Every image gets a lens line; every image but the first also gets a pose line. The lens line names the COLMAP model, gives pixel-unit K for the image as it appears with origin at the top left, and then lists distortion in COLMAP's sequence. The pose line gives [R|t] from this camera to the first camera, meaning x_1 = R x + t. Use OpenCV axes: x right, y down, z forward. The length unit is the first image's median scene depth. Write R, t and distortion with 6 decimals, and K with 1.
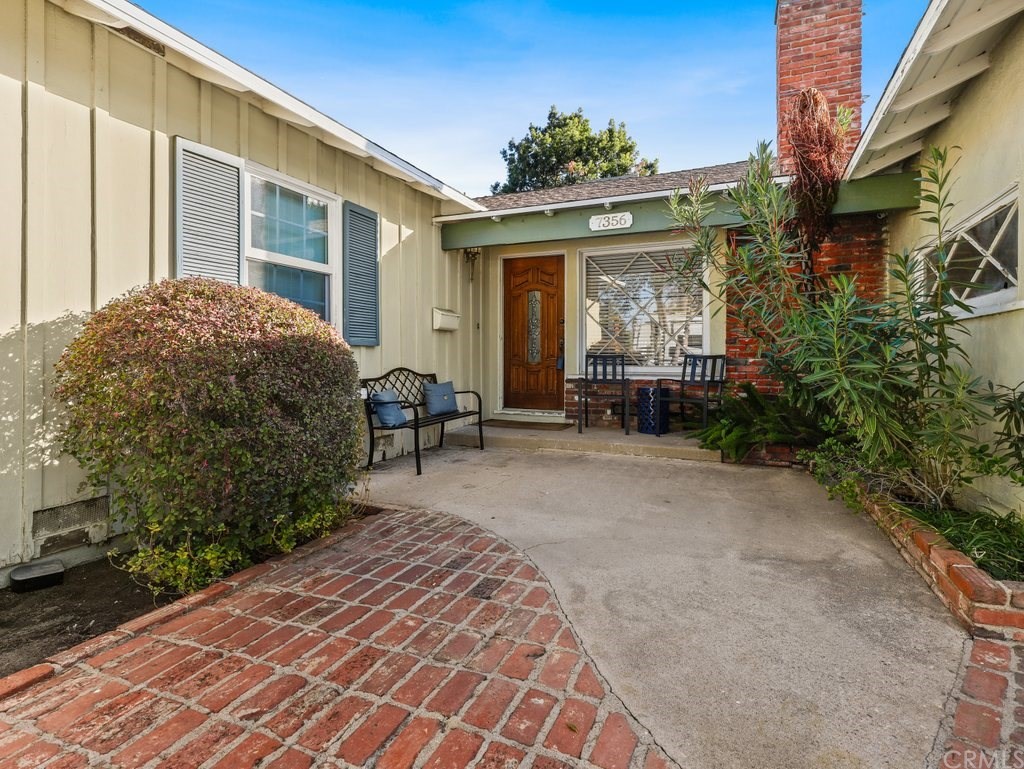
lens RADIAL K [[525.7, 0, 512.0], [0, 525.7, 384.5], [0, 0, 1]] dist [0.010117, -0.007385]
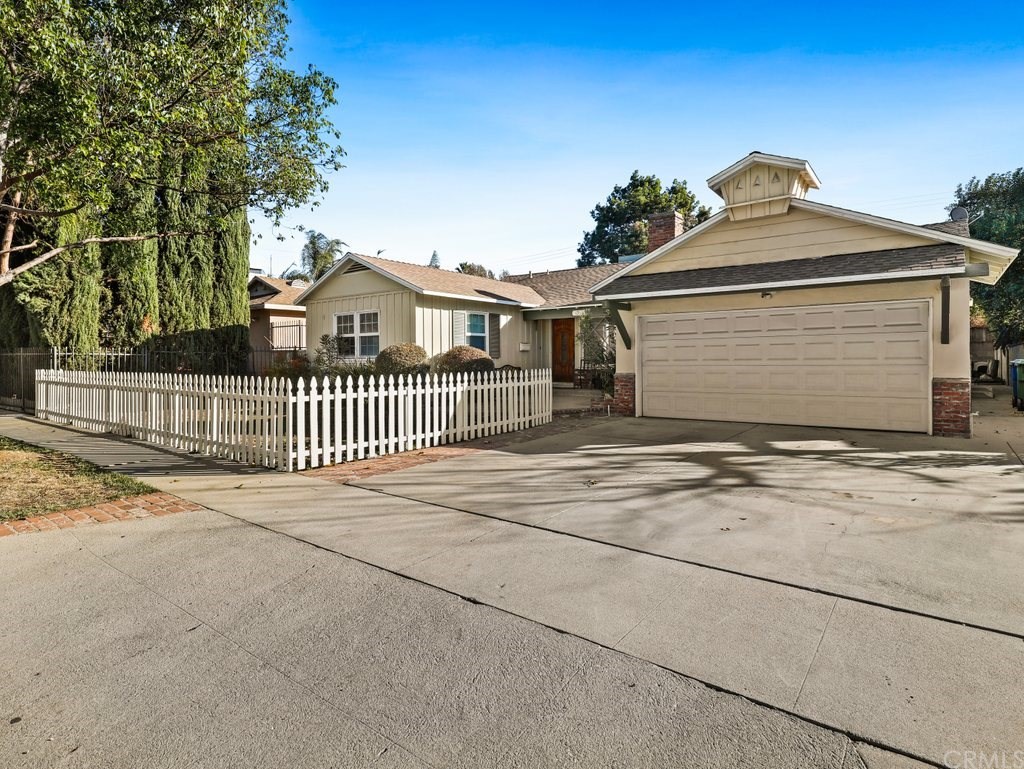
lens RADIAL K [[525.7, 0, 512.0], [0, 525.7, 384.5], [0, 0, 1]] dist [0.010117, -0.007385]
pose [[0.970448, 0.003712, -0.241283, 0.455835], [-0.003908, 0.999992, -0.000334, 0.068742], [0.241280, 0.001267, 0.970455, -1.604194]]
